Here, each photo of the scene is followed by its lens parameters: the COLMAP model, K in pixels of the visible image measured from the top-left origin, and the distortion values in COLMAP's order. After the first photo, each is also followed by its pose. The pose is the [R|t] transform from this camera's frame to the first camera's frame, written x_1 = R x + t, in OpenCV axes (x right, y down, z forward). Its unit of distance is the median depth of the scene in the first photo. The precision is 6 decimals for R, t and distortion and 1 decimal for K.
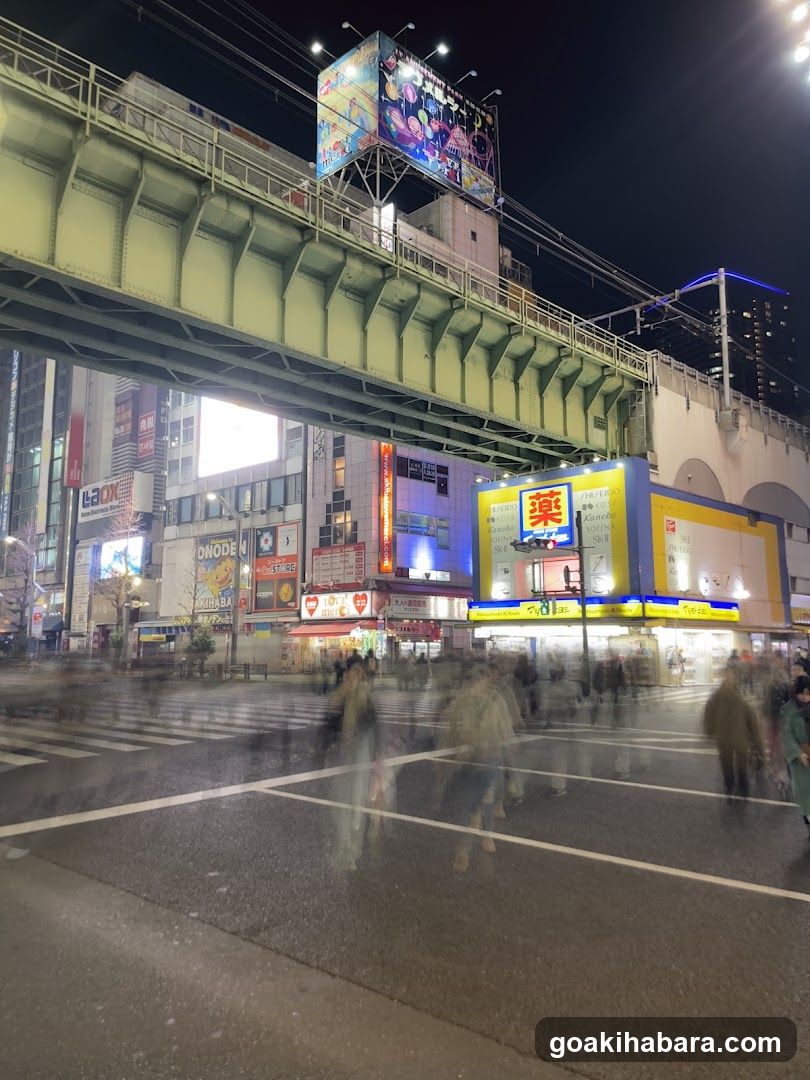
lens RADIAL K [[813.6, 0, 407.4], [0, 813.6, 515.0], [0, 0, 1]] dist [-0.001659, -0.000532]
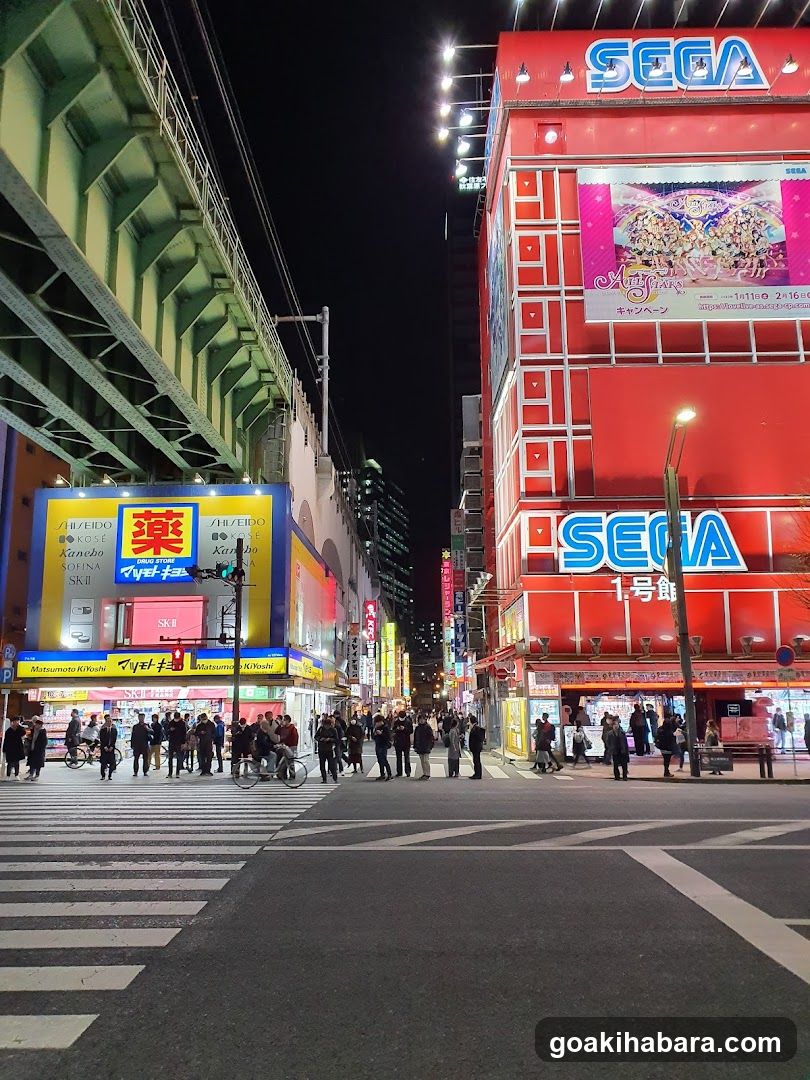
lens RADIAL K [[819.9, 0, 402.0], [0, 819.9, 551.8], [0, 0, 1]] dist [0.024847, -0.002487]
pose [[0.732088, 0.118414, 0.670839, -0.178506], [-0.096543, 0.992871, -0.069901, 0.042093], [-0.674334, -0.013591, 0.738301, 0.269685]]
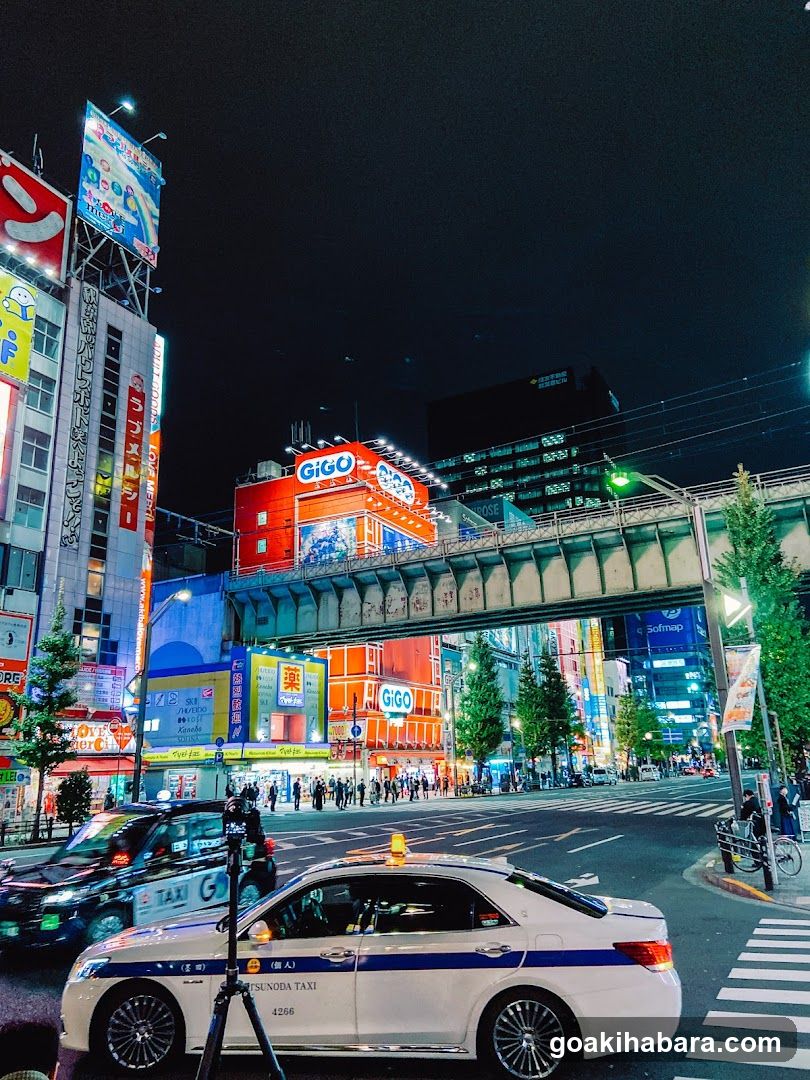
lens RADIAL K [[819.9, 0, 402.0], [0, 819.9, 551.8], [0, 0, 1]] dist [0.024847, -0.002487]
pose [[-0.264680, 0.258164, 0.929137, -1.268464], [-0.112574, 0.948640, -0.295652, 0.183598], [-0.957743, -0.182850, -0.222023, 1.166588]]
